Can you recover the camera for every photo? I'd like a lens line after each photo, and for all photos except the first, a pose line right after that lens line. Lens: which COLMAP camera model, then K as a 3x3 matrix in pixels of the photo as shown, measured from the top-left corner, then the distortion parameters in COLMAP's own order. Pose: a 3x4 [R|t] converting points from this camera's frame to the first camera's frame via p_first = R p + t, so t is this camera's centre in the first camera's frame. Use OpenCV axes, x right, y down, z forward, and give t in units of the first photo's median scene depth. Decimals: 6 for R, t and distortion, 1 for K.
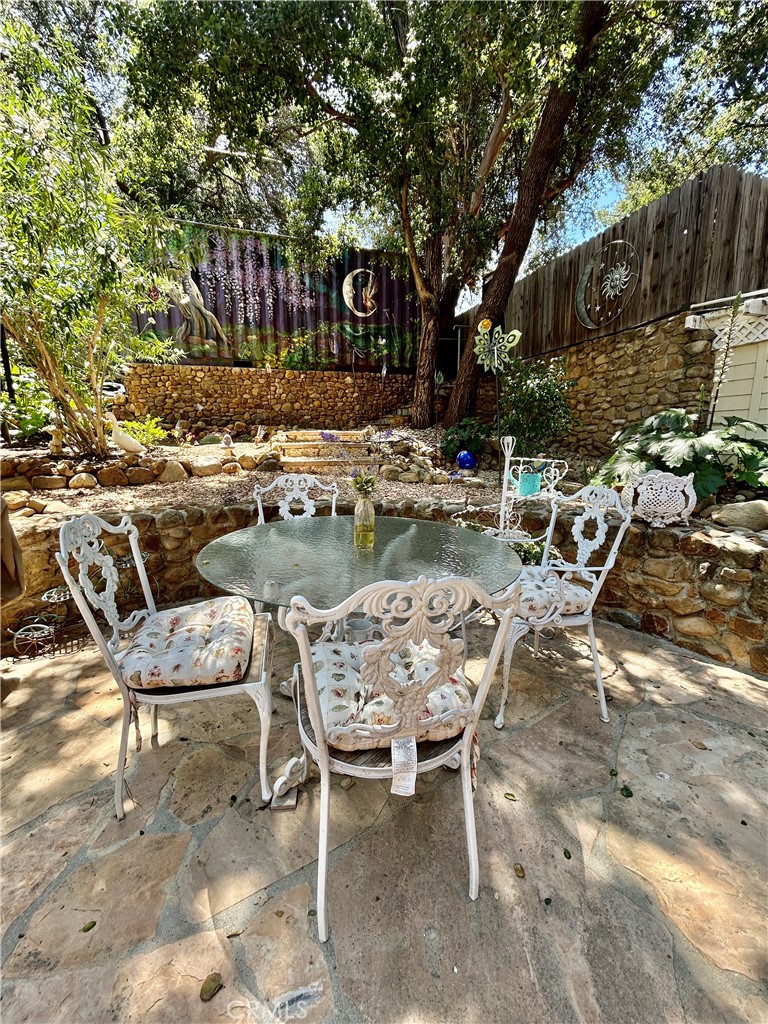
lens RADIAL K [[426.6, 0, 384.0], [0, 426.6, 512.0], [0, 0, 1]] dist [0.000496, 0.000016]
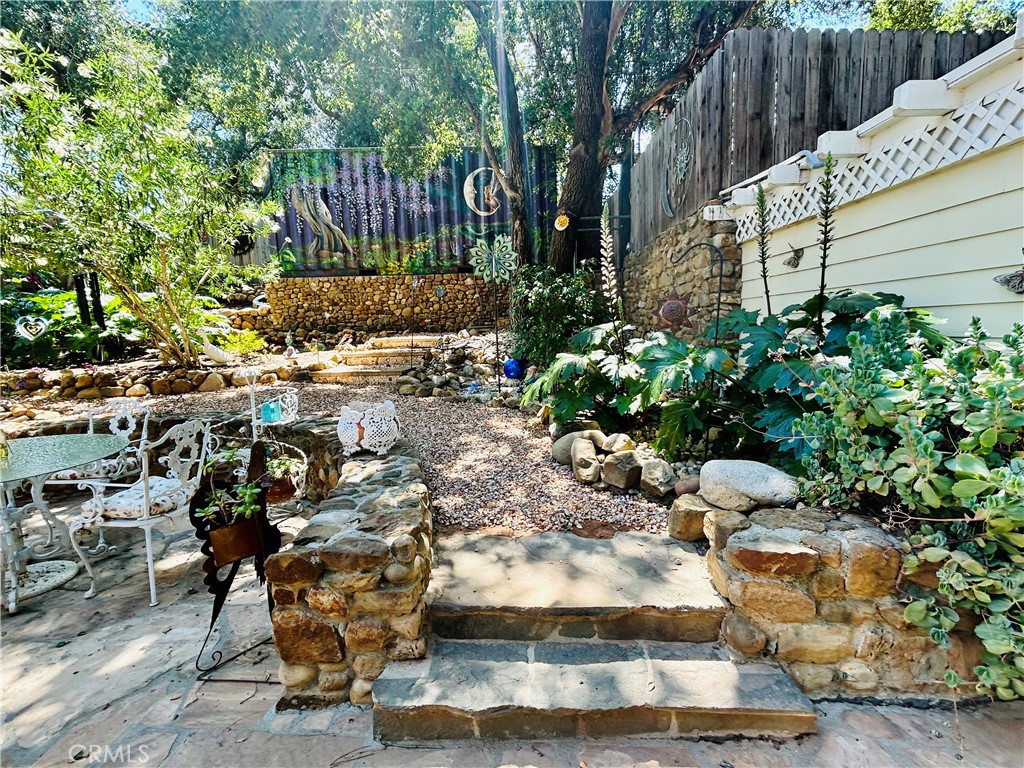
lens RADIAL K [[479.5, 0, 512.0], [0, 479.5, 397.6], [0, 0, 1]] dist [0.001083, -0.000178]
pose [[0.956872, 0.020112, -0.289813, 0.357801], [-0.027288, 0.999412, -0.020743, -0.024567], [0.289225, 0.027757, 0.956859, -0.017137]]
